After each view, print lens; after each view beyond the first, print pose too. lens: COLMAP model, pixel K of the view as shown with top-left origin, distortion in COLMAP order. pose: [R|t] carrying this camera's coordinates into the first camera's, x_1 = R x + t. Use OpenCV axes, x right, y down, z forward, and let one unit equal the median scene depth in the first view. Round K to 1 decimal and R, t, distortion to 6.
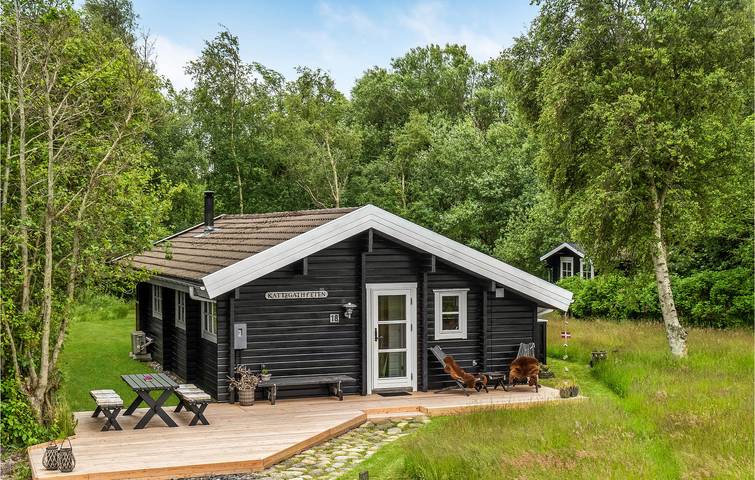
lens RADIAL K [[1180.2, 0, 377.5], [0, 1180.2, 240.0], [0, 0, 1]] dist [-0.014441, -0.028074]
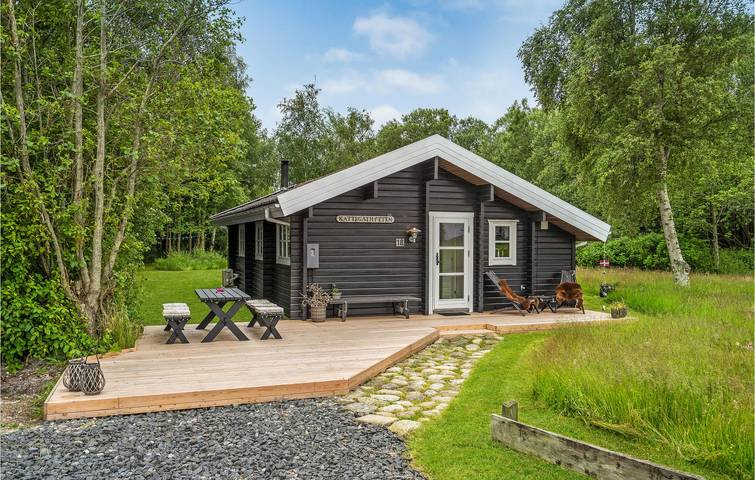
lens RADIAL K [[642.6, 0, 377.5], [0, 642.6, 240.0], [0, 0, 1]] dist [-0.038885, -0.001405]
pose [[0.999947, 0.010176, 0.001546, -0.057420], [-0.010157, 0.999883, -0.011414, 0.070297], [-0.001662, 0.011397, 0.999934, 0.412368]]
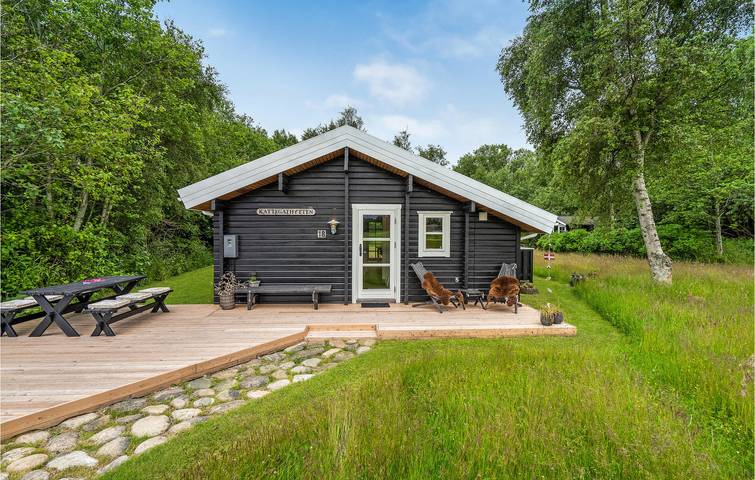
lens RADIAL K [[351.0, 0, 377.5], [0, 351.0, 240.0], [0, 0, 1]] dist [-0.002271, -0.000245]
pose [[0.955577, 0.018977, -0.294131, 0.110844], [-0.013525, 0.999697, 0.020561, 0.063936], [0.294432, -0.015669, 0.955544, 0.692136]]
